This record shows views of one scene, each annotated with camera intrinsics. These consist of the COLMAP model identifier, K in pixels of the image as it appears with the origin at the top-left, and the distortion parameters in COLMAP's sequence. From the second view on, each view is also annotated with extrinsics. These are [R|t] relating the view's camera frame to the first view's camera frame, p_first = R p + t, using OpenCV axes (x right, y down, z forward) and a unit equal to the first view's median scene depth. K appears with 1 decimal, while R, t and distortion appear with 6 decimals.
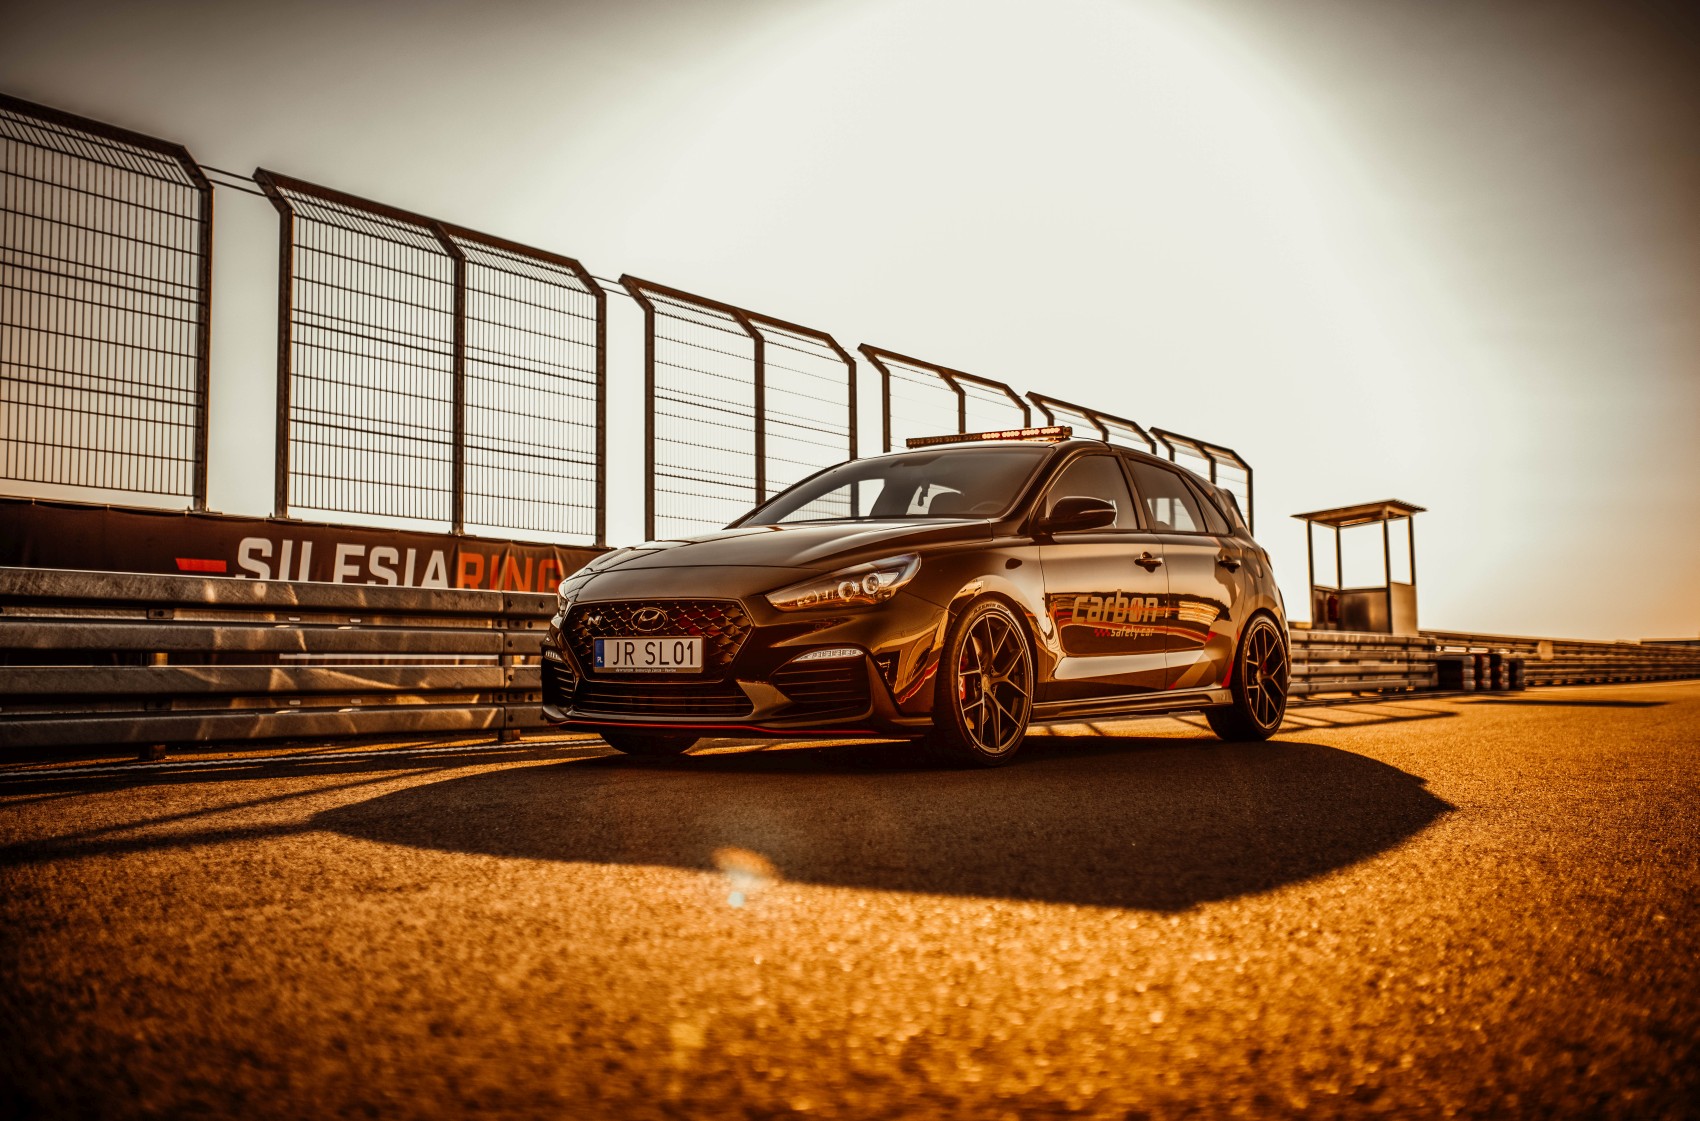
lens RADIAL K [[1647.3, 0, 850.0], [0, 1647.3, 560.5], [0, 0, 1]] dist [-0.067389, 0.027052]
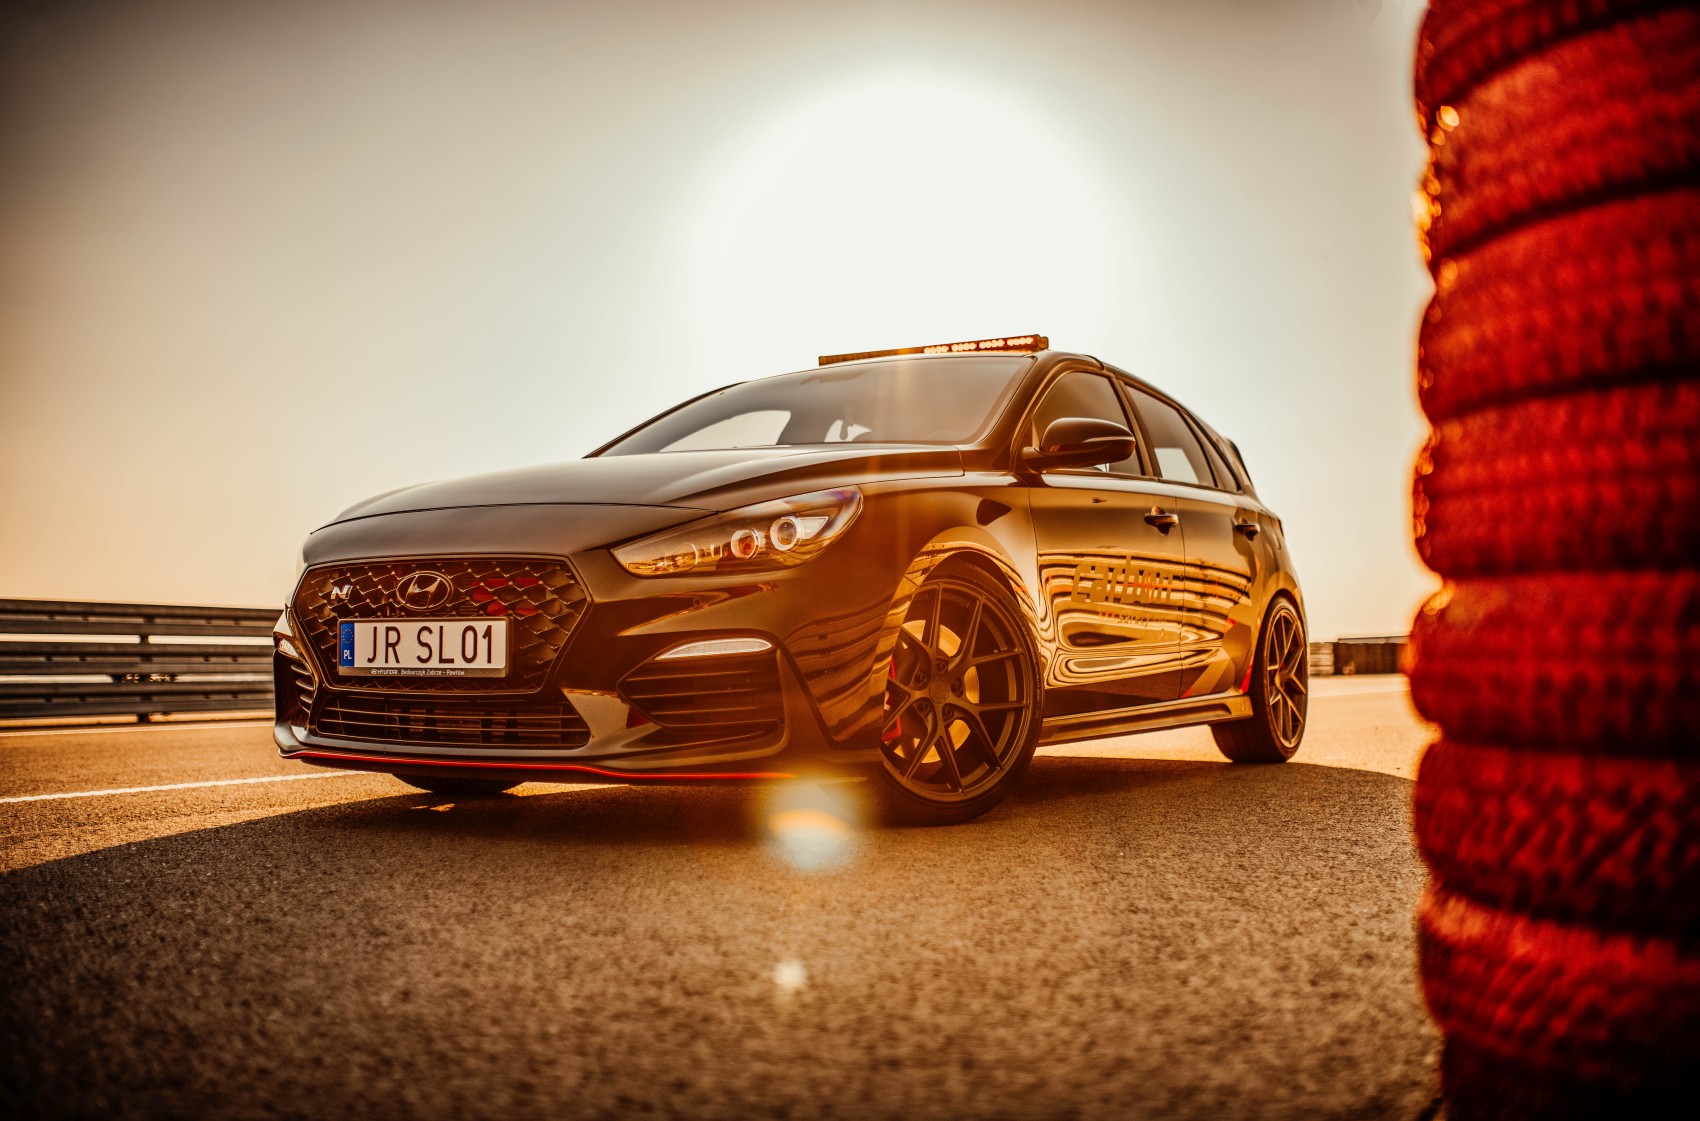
lens RADIAL K [[1603.7, 0, 850.0], [0, 1603.7, 560.5], [0, 0, 1]] dist [-0.052228, 0.020650]
pose [[0.997074, 0.007920, 0.076028, -0.007885], [-0.008096, 0.999965, 0.002011, 0.021704], [-0.076009, -0.002621, 0.997104, 0.379710]]
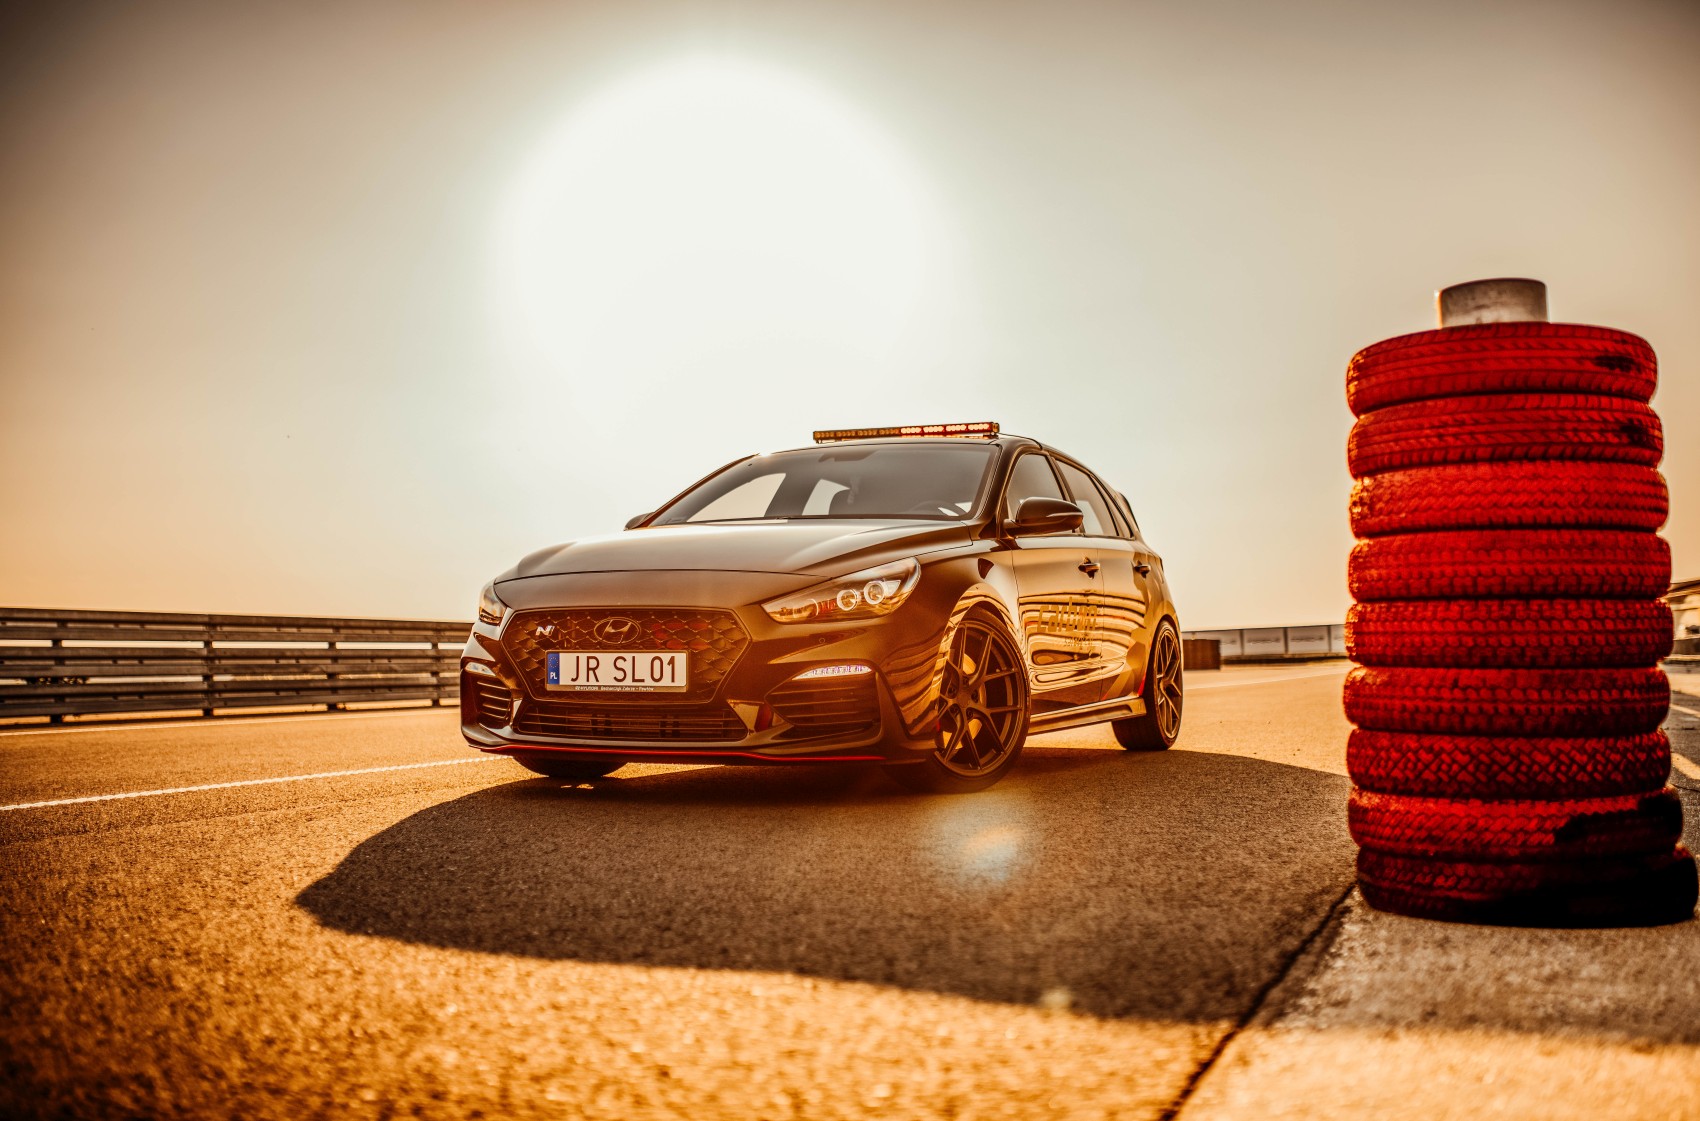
lens RADIAL K [[1623.4, 0, 850.0], [0, 1623.4, 560.5], [0, 0, 1]] dist [-0.056376, 0.026578]
pose [[0.981404, 0.012539, 0.191541, -0.162892], [-0.013707, 0.999895, 0.004773, -0.007176], [-0.191461, -0.007309, 0.981473, 0.124638]]
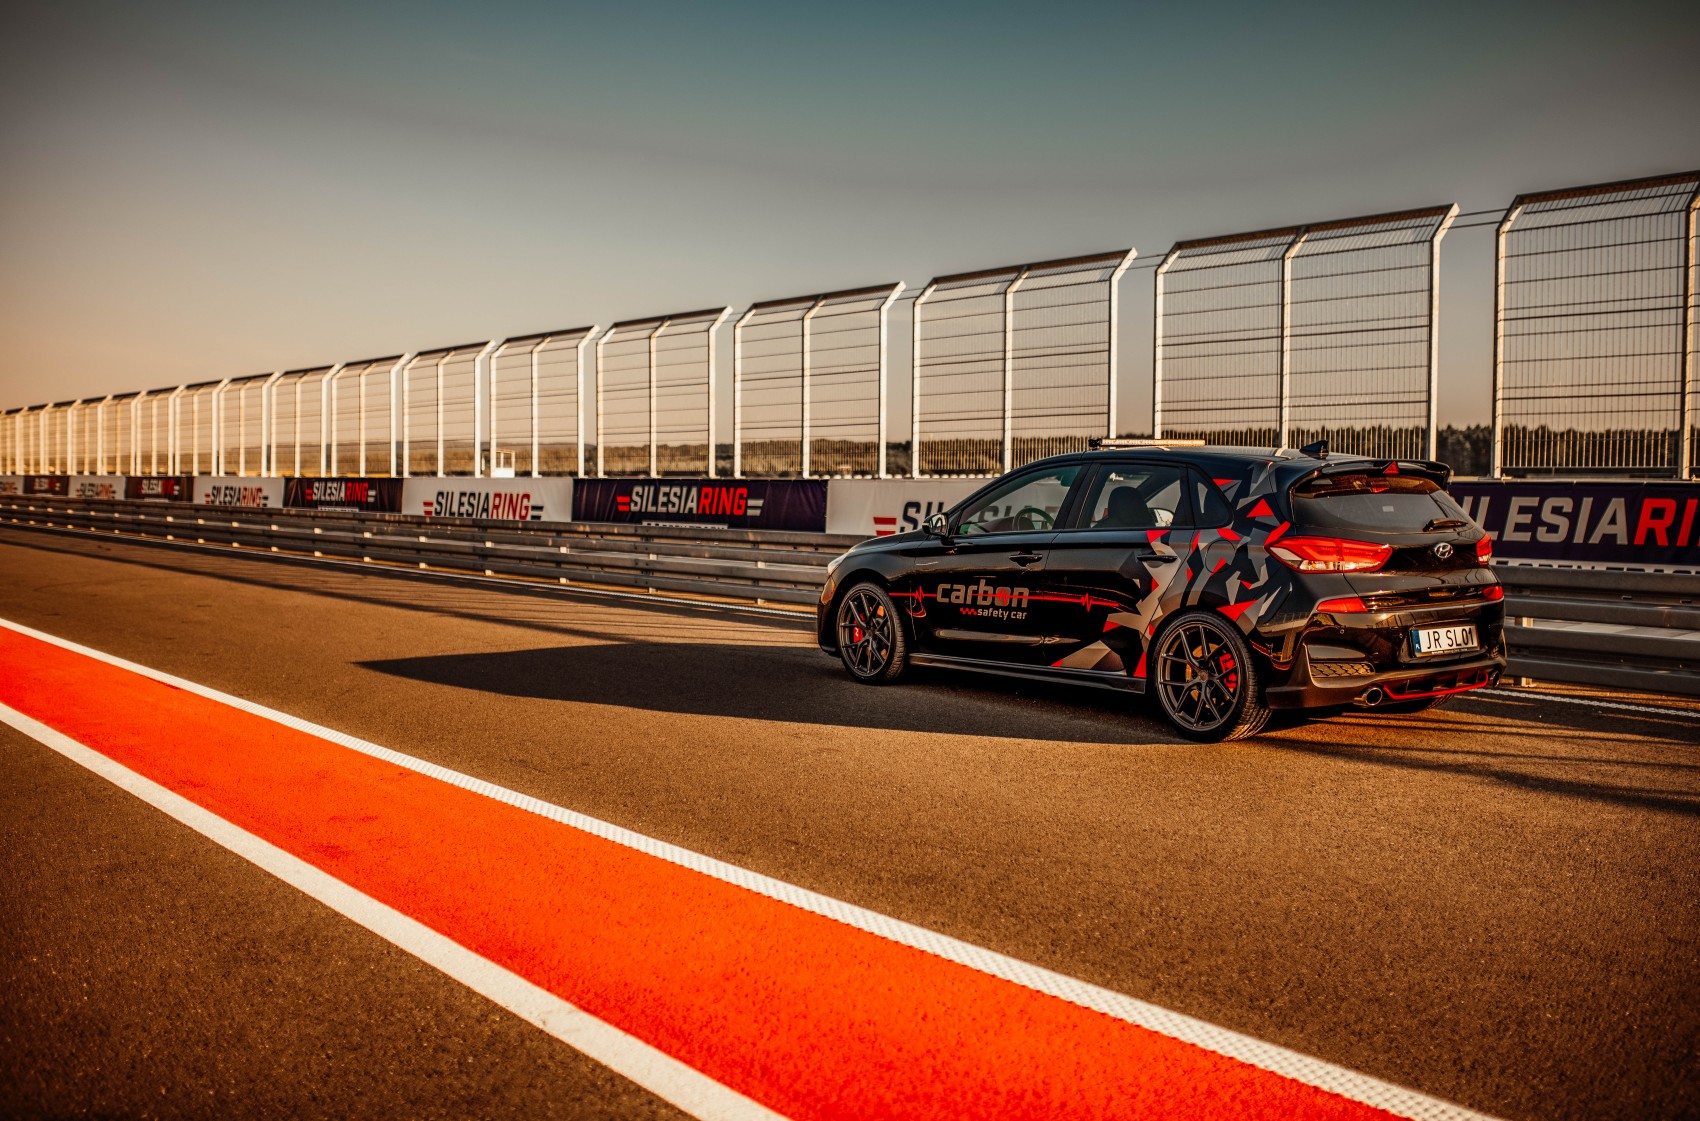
lens RADIAL K [[1647.3, 0, 850.0], [0, 1647.3, 560.5], [0, 0, 1]] dist [-0.067389, 0.027052]
pose [[-0.306094, 0.051434, -0.950611, 1.696229], [0.058869, 0.997651, 0.035024, -0.058987], [0.950179, -0.045241, -0.308403, 1.533158]]
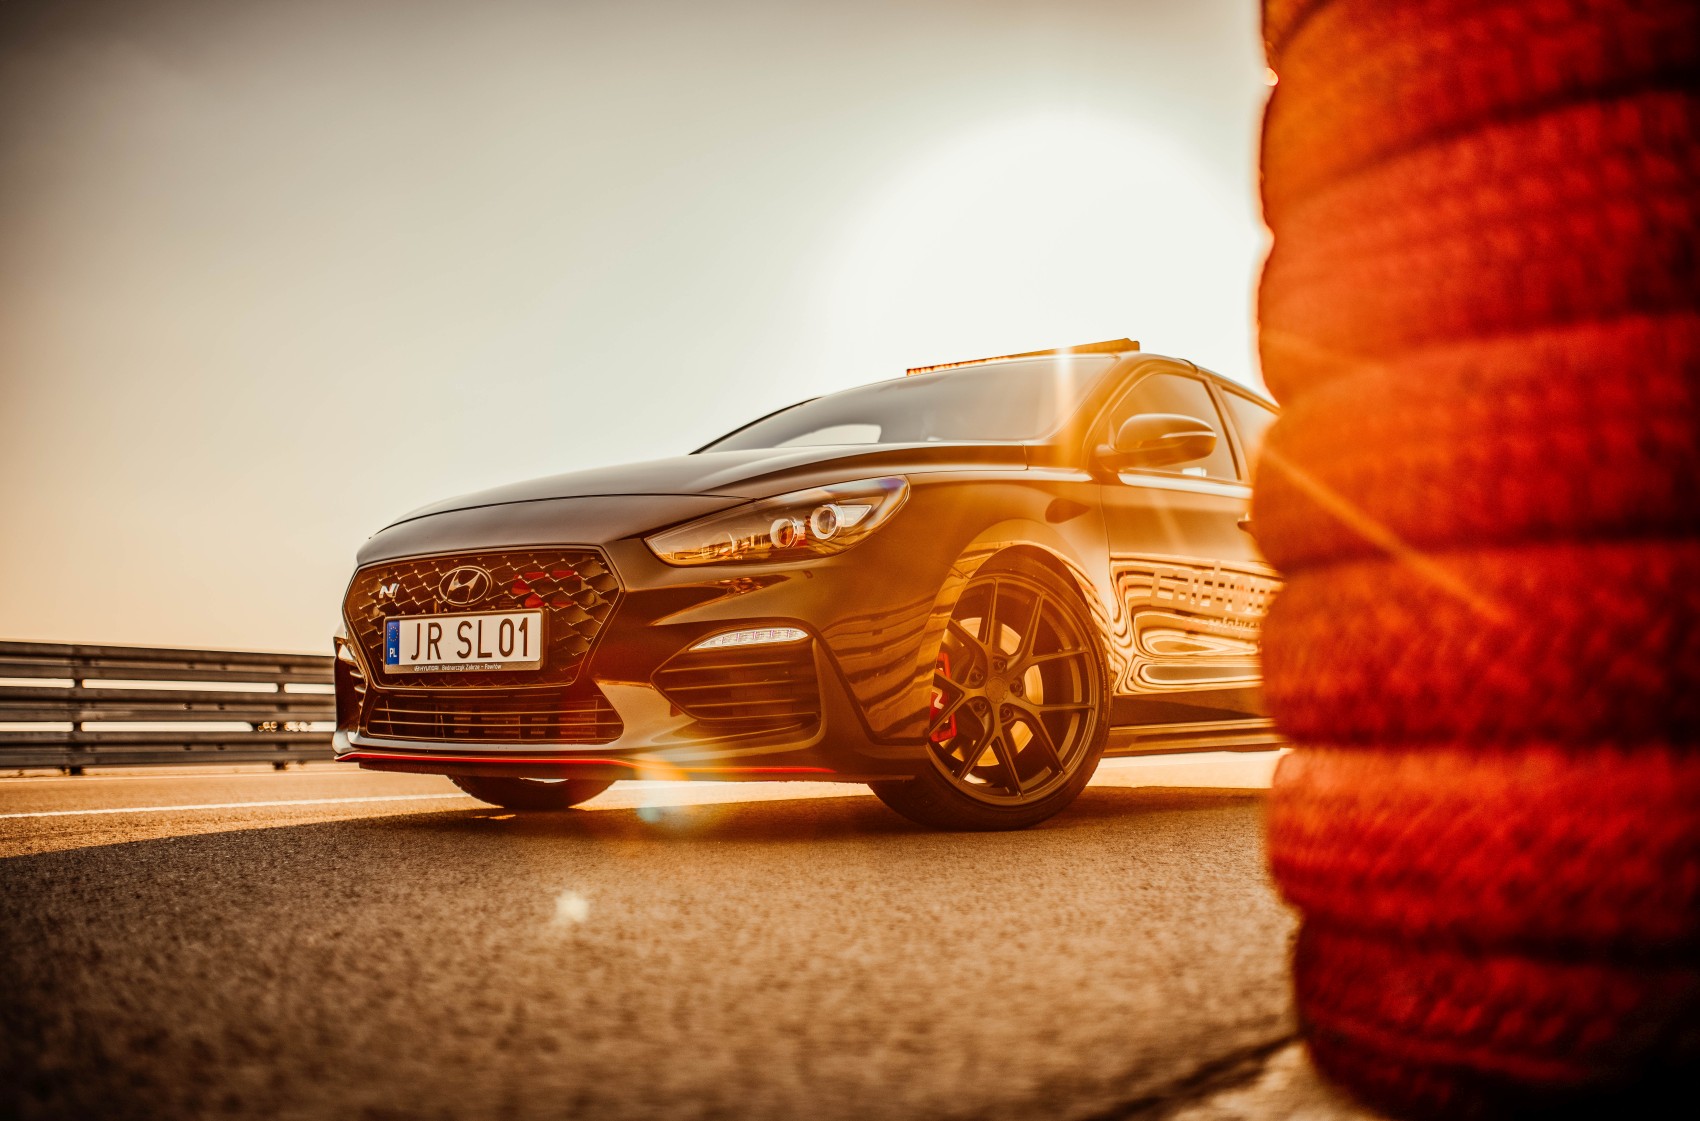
lens RADIAL K [[1647.3, 0, 850.0], [0, 1647.3, 560.5], [0, 0, 1]] dist [-0.067389, 0.027052]
pose [[0.999772, 0.000523, -0.021342, 0.033532], [-0.001257, 0.999408, -0.034372, 0.046519], [0.021312, 0.034391, 0.999181, 0.383735]]
